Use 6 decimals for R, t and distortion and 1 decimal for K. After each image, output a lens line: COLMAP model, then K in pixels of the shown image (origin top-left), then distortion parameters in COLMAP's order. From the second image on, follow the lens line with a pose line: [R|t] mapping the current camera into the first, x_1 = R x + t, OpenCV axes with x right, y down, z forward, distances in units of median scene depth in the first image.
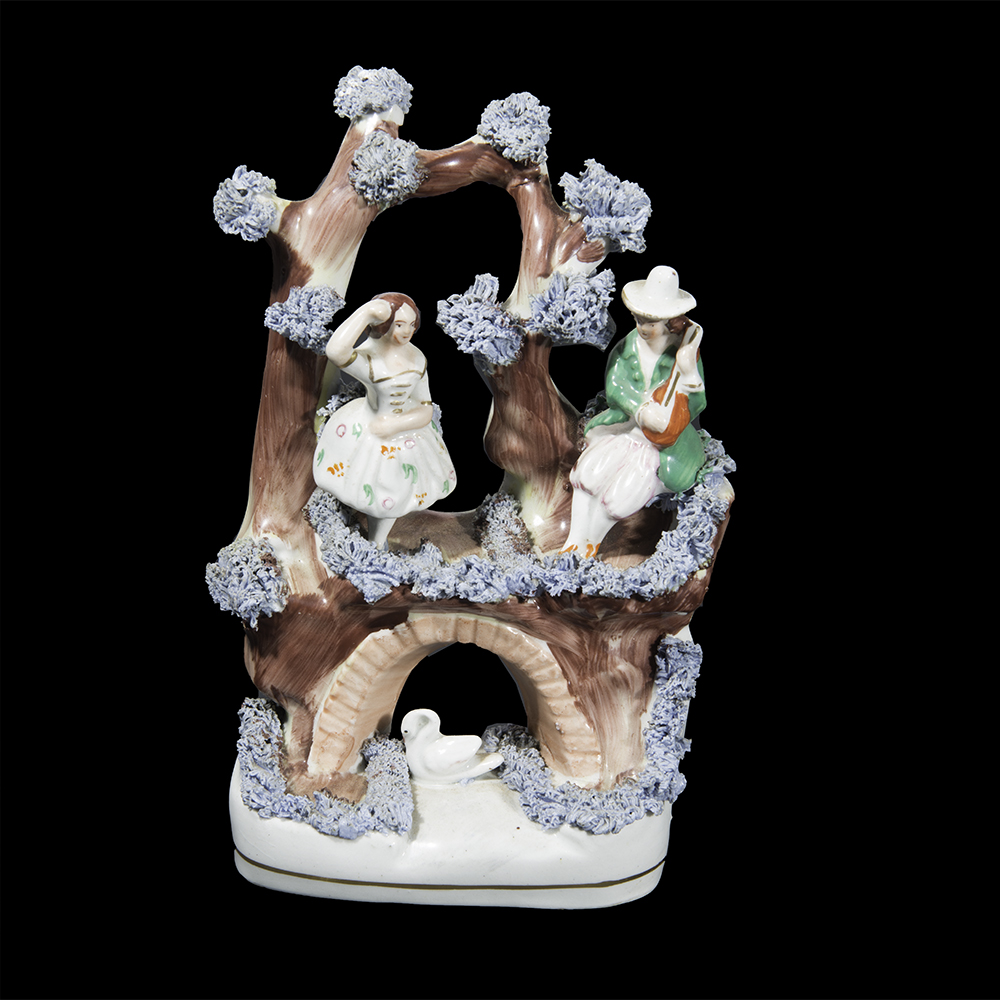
lens RADIAL K [[2412.5, 0, 500.0], [0, 2412.5, 500.0], [0, 0, 1]] dist [0.077455, 0.020832]
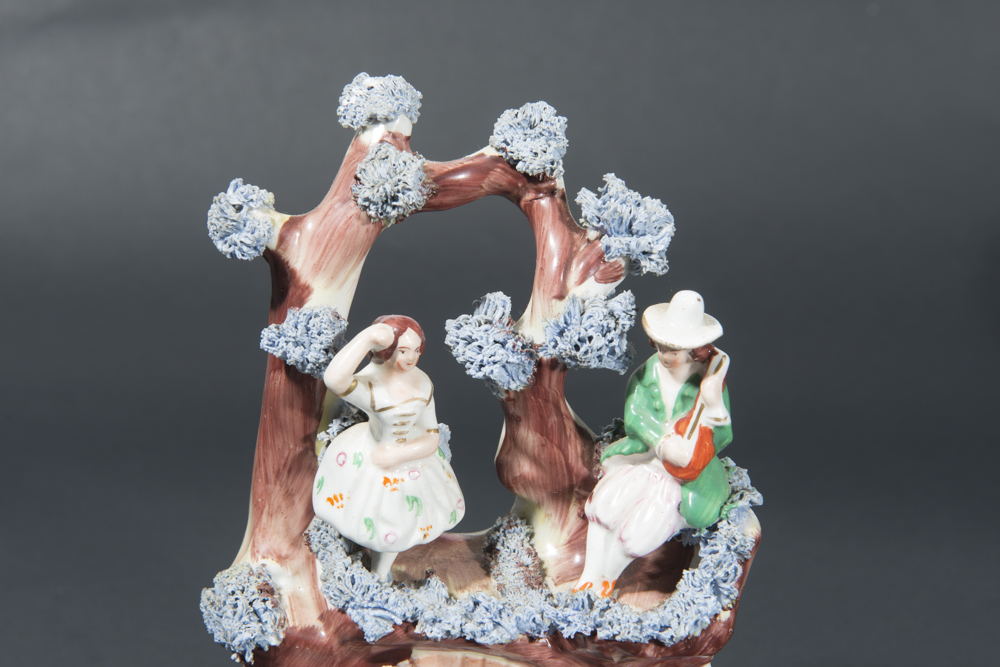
lens RADIAL K [[1970.8, 0, 500.0], [0, 1970.8, 333.5], [0, 0, 1]] dist [0.049861, 0.062229]
pose [[0.999833, 0.009378, -0.015678, 0.007398], [-0.009715, 0.999720, -0.021559, -0.061873], [0.015472, 0.021708, 0.999645, 0.234864]]
